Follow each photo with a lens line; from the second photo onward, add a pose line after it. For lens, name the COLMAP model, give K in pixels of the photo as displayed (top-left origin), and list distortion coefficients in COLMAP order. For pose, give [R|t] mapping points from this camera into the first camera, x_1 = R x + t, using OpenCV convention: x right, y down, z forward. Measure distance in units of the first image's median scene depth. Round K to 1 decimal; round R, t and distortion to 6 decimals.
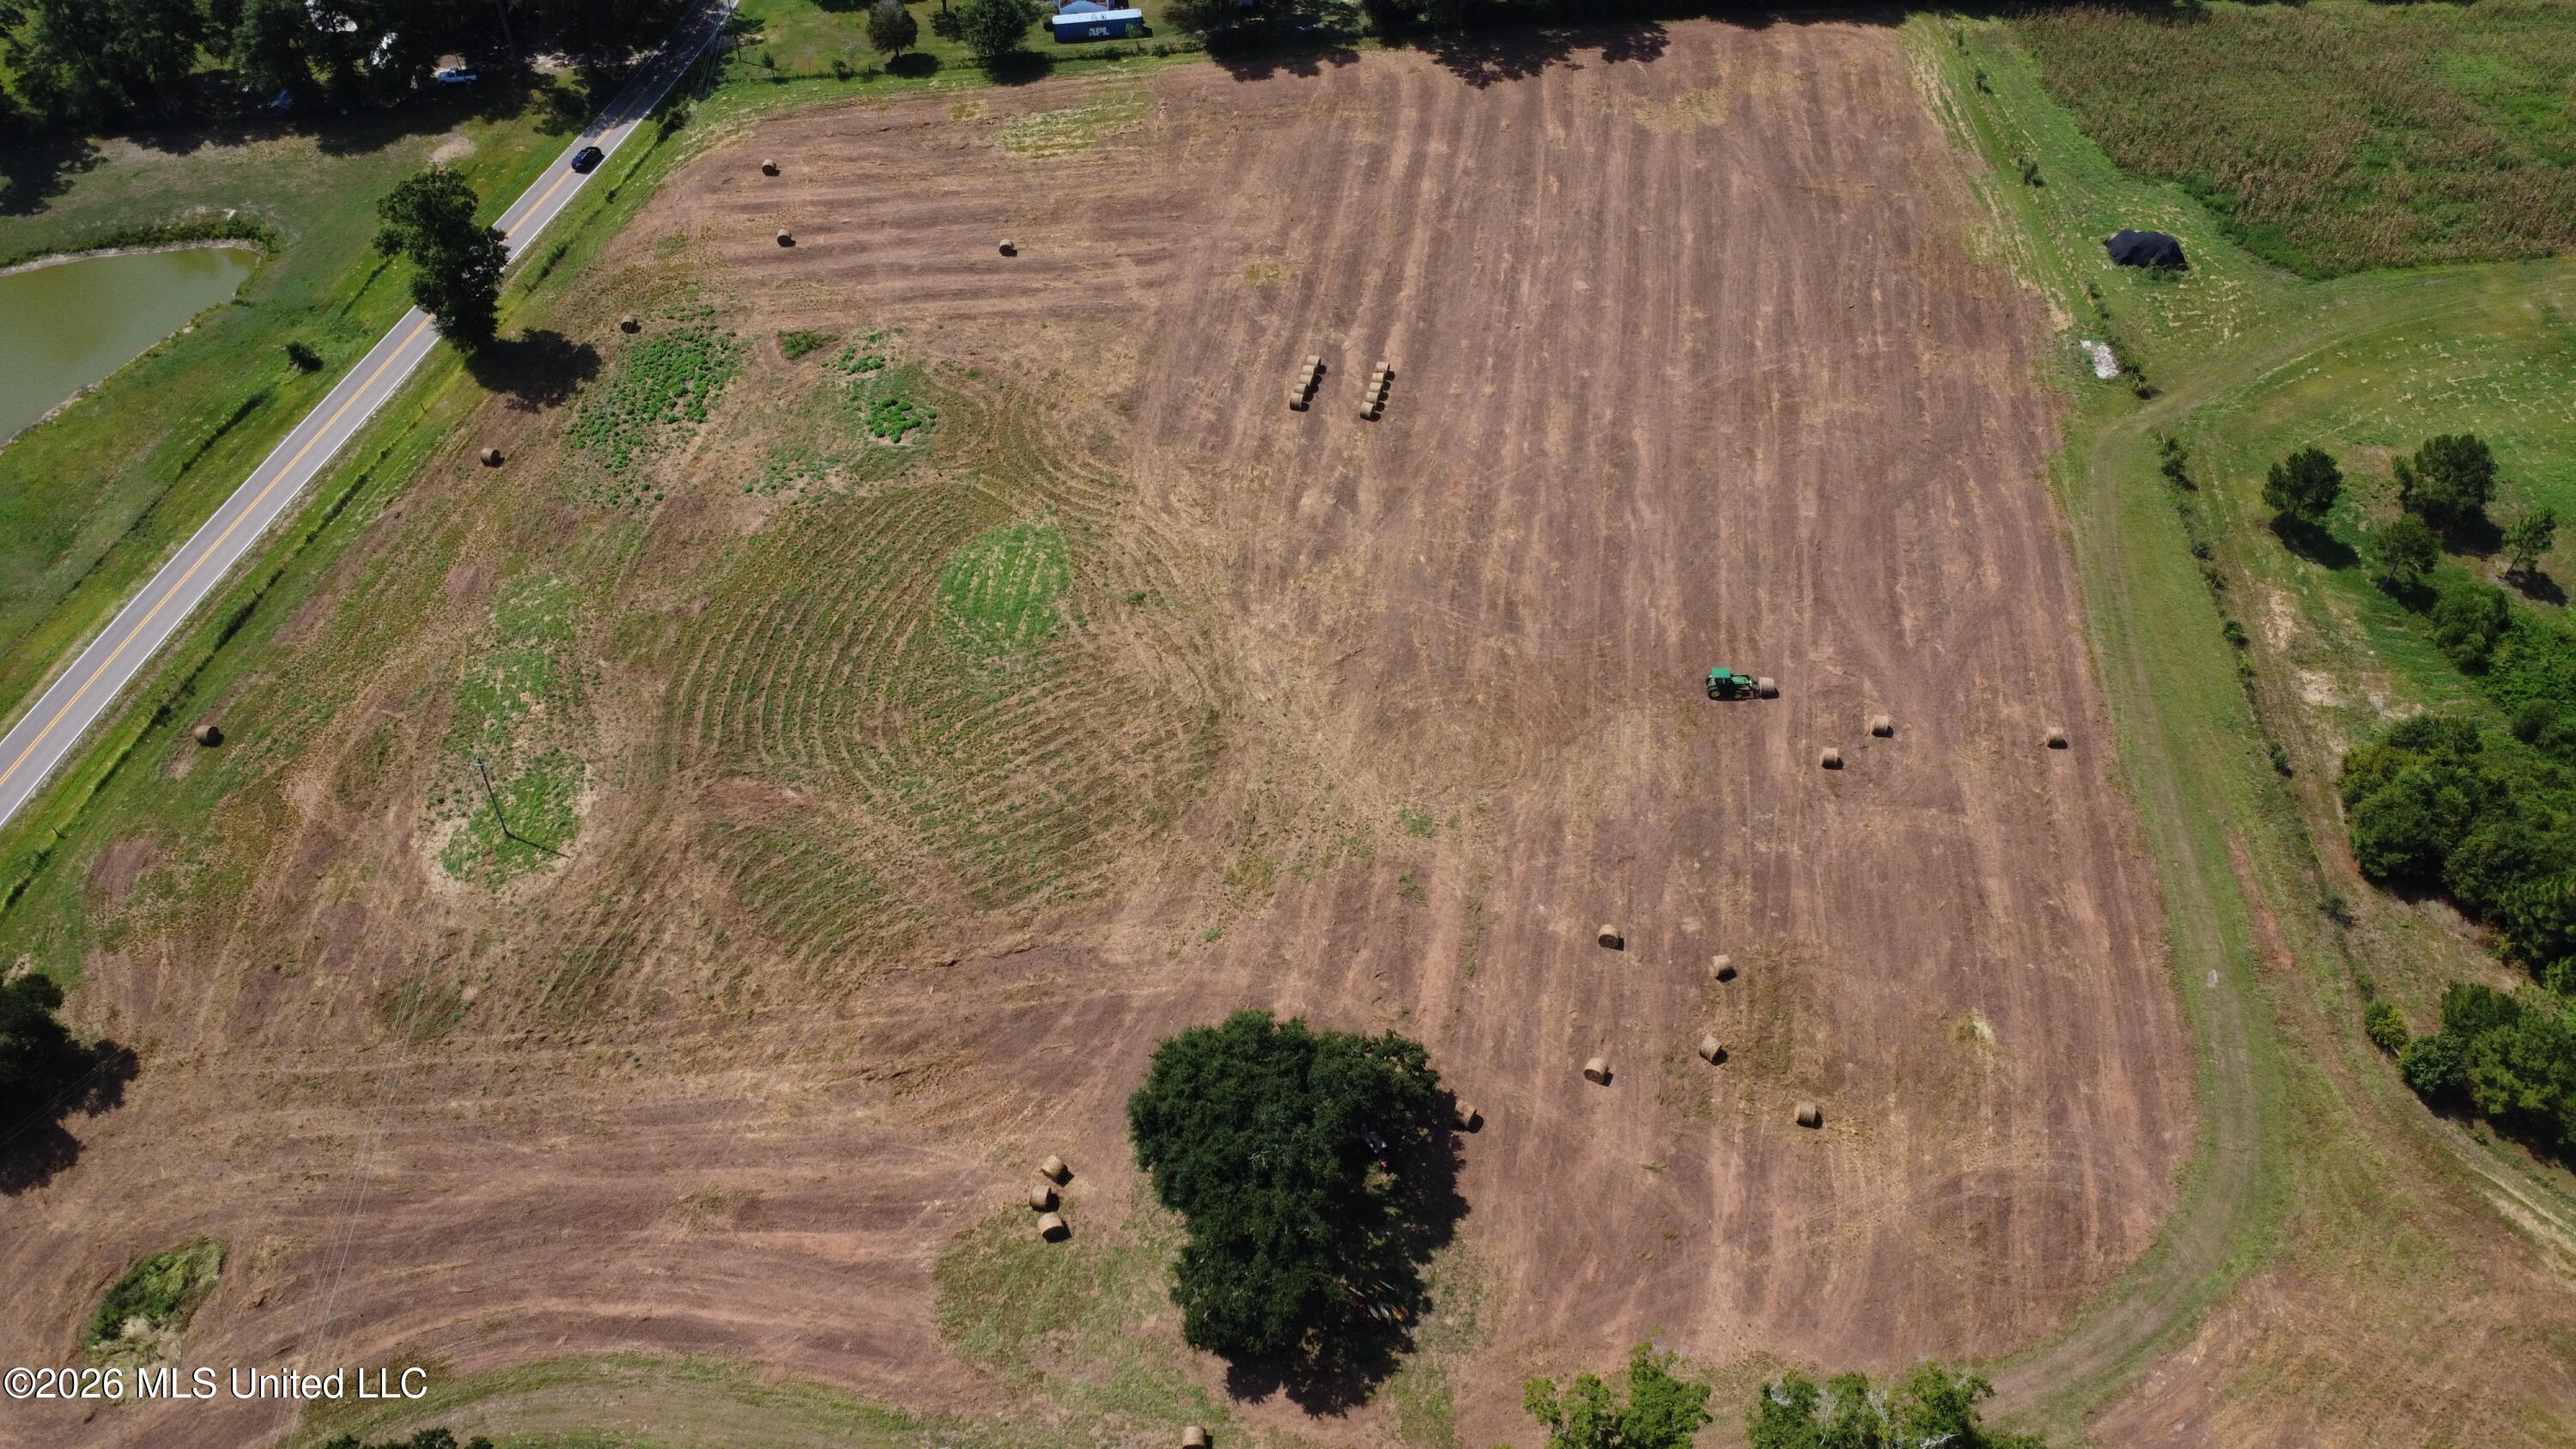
lens RADIAL K [[1881.3, 0, 1288.0], [0, 1881.3, 724.5], [0, 0, 1]] dist [-0.016073, -0.027840]
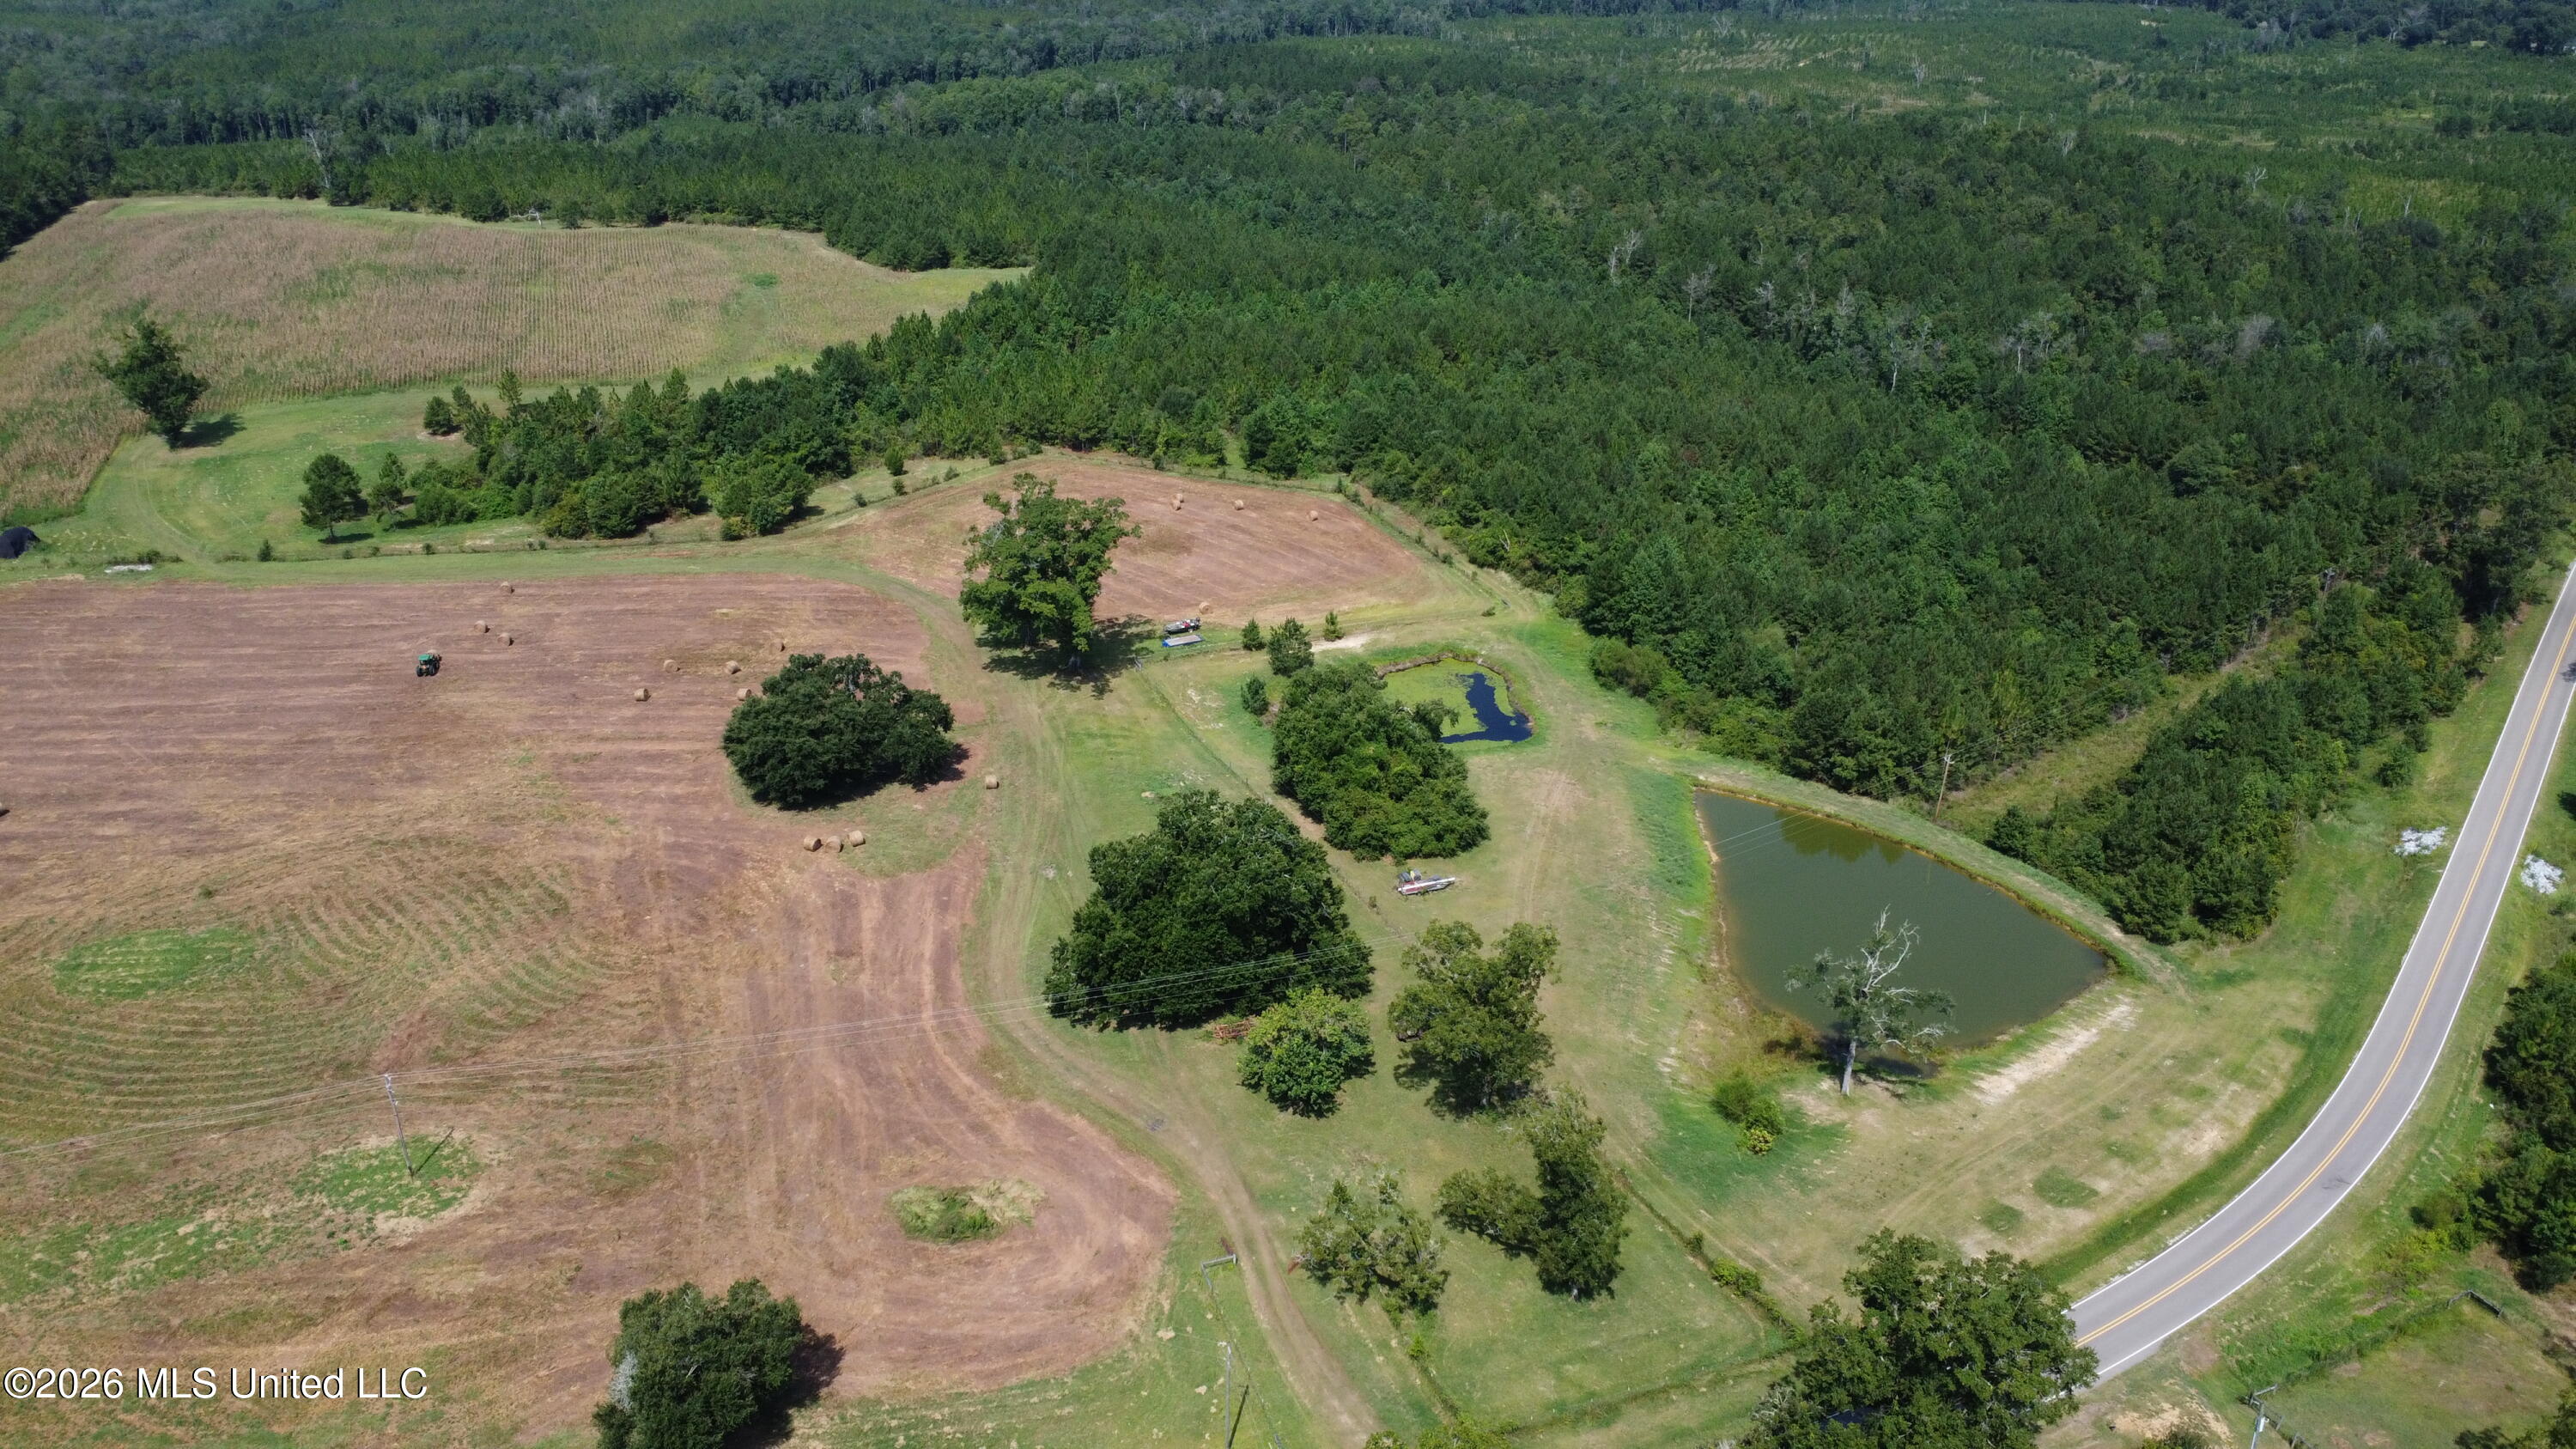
lens RADIAL K [[1881.3, 0, 1288.0], [0, 1881.3, 724.5], [0, 0, 1]] dist [-0.016073, -0.027840]
pose [[-0.220821, -0.422062, 0.879262, -0.974245], [0.708771, 0.549848, 0.441940, -0.134021], [-0.669987, 0.720785, 0.177727, 0.281823]]
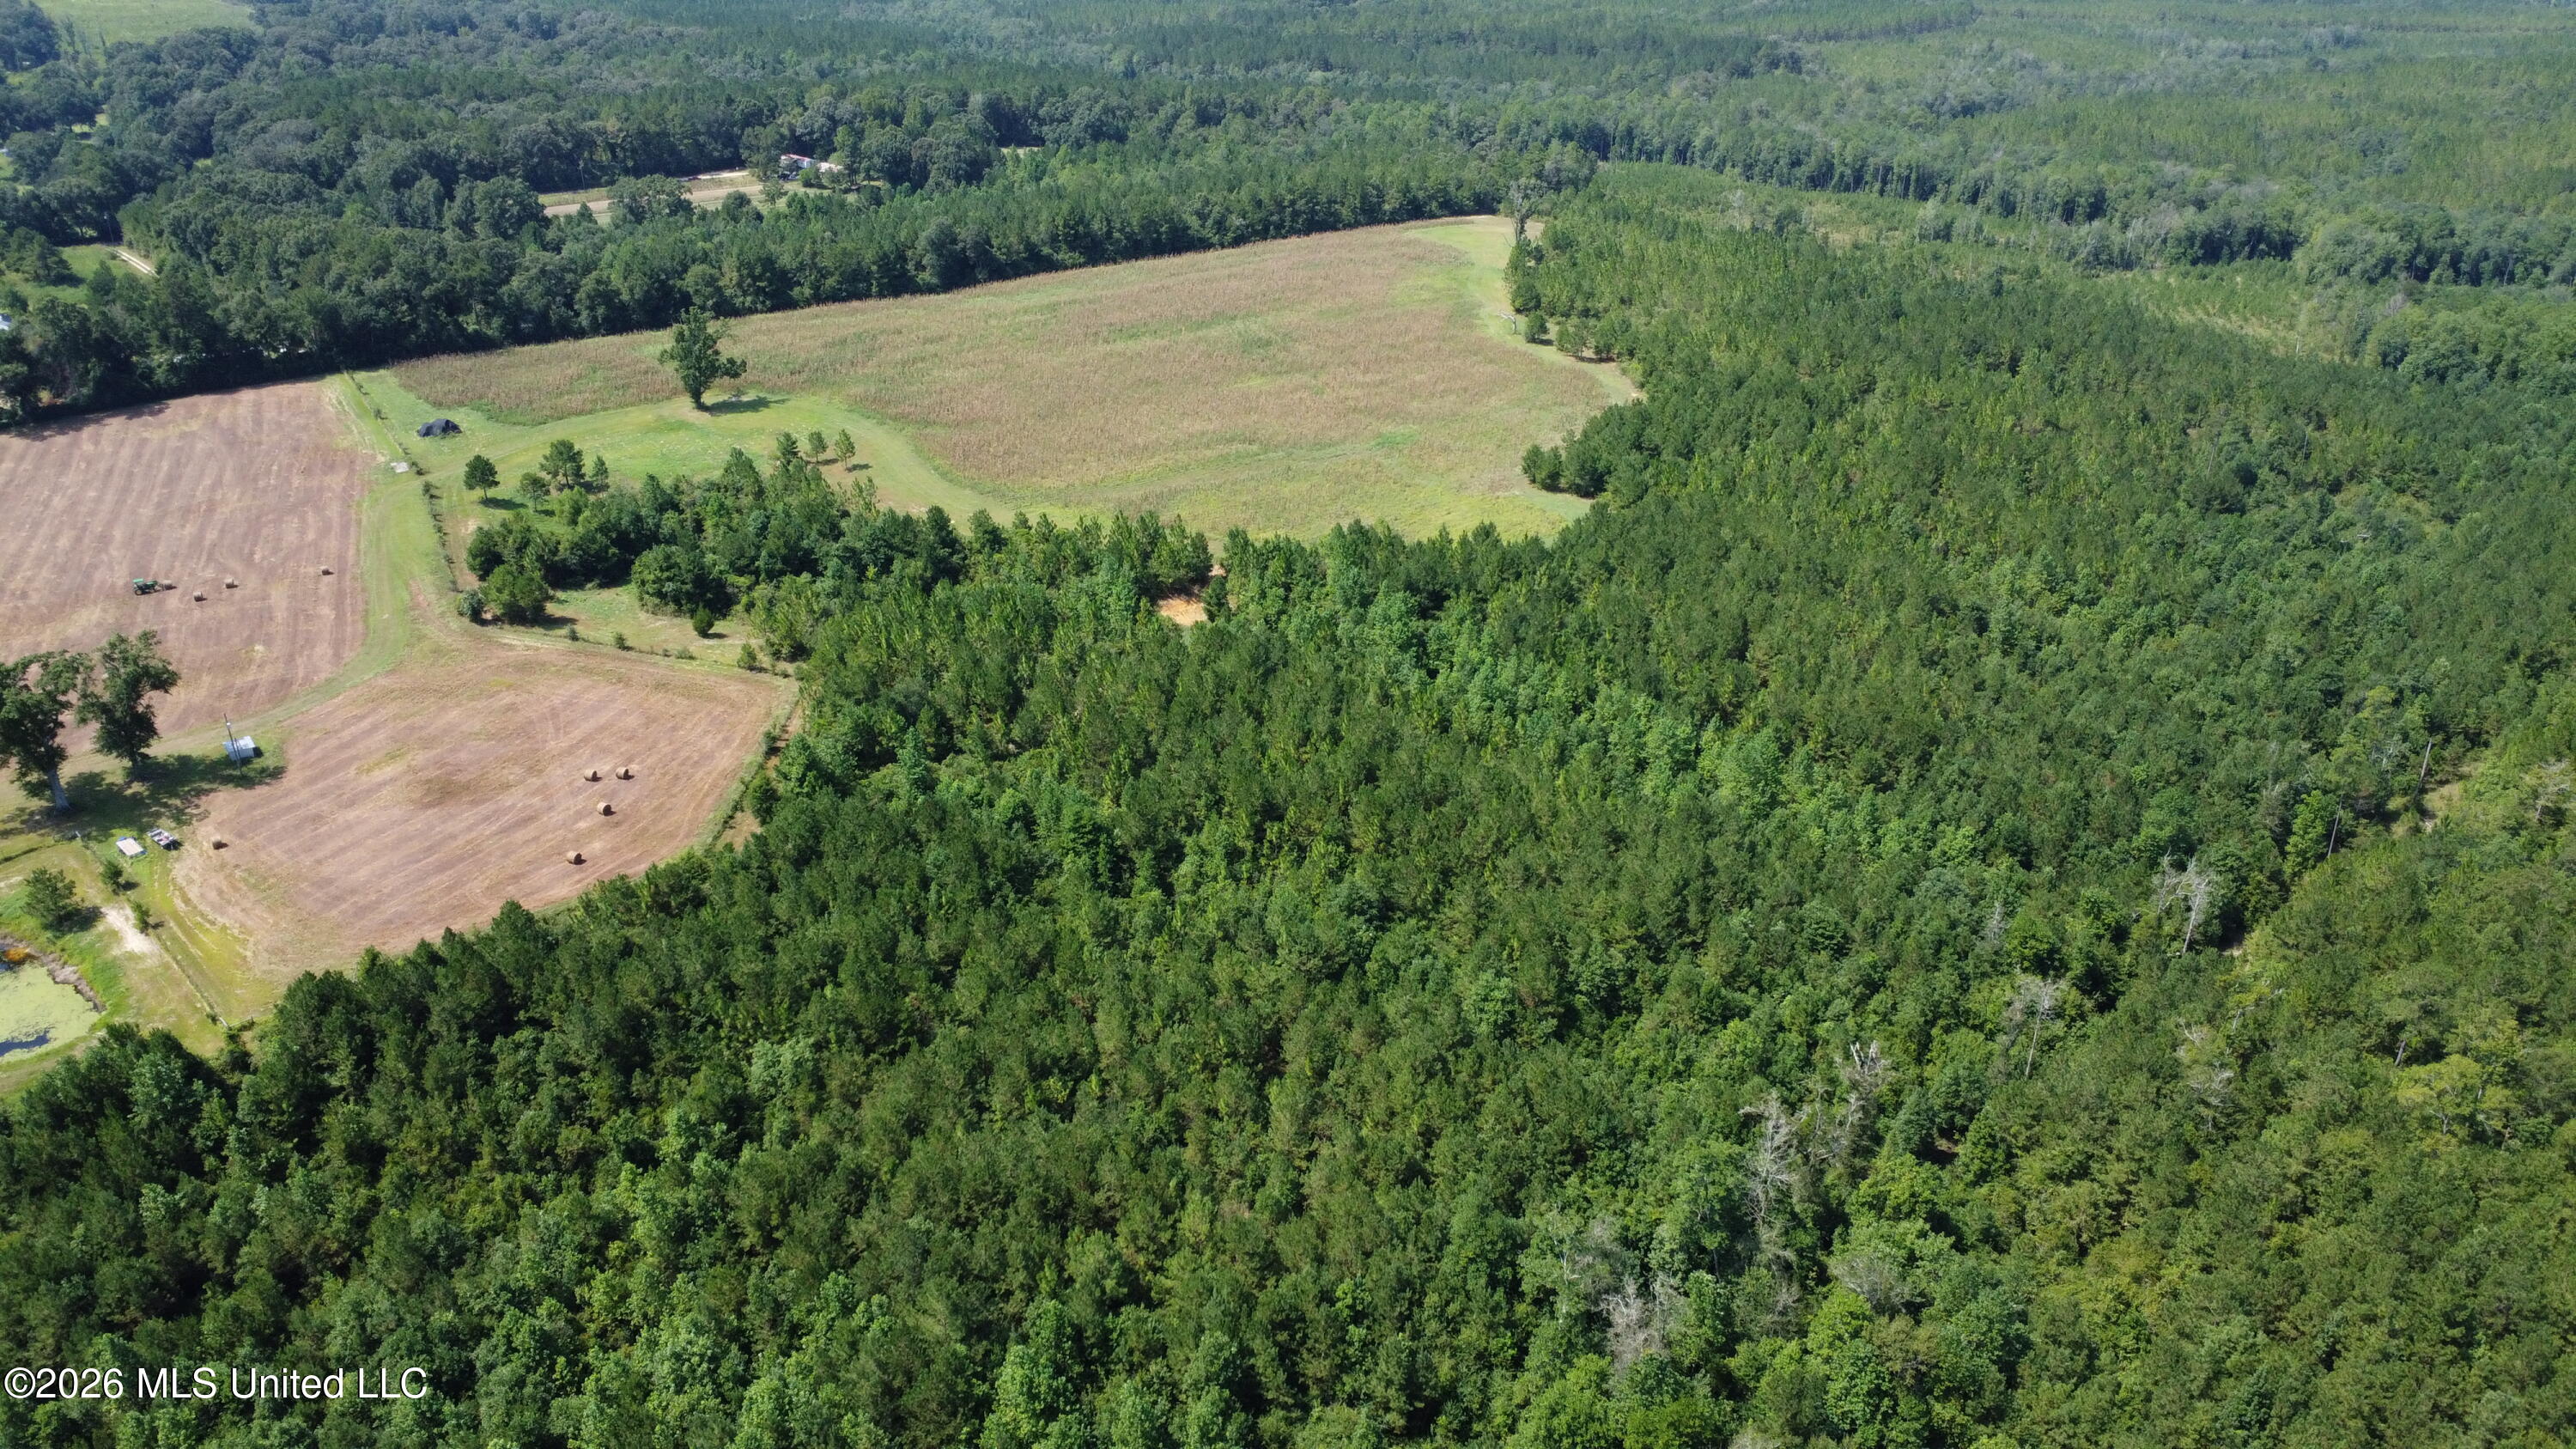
lens RADIAL K [[1874.9, 0, 1299.7], [0, 1874.9, 722.6], [0, 0, 1]] dist [-0.017443, -0.027229]
pose [[0.848430, -0.231072, 0.476206, 0.248873], [0.386089, 0.885605, -0.258146, 0.866084], [-0.362080, 0.402876, 0.840588, -0.801876]]
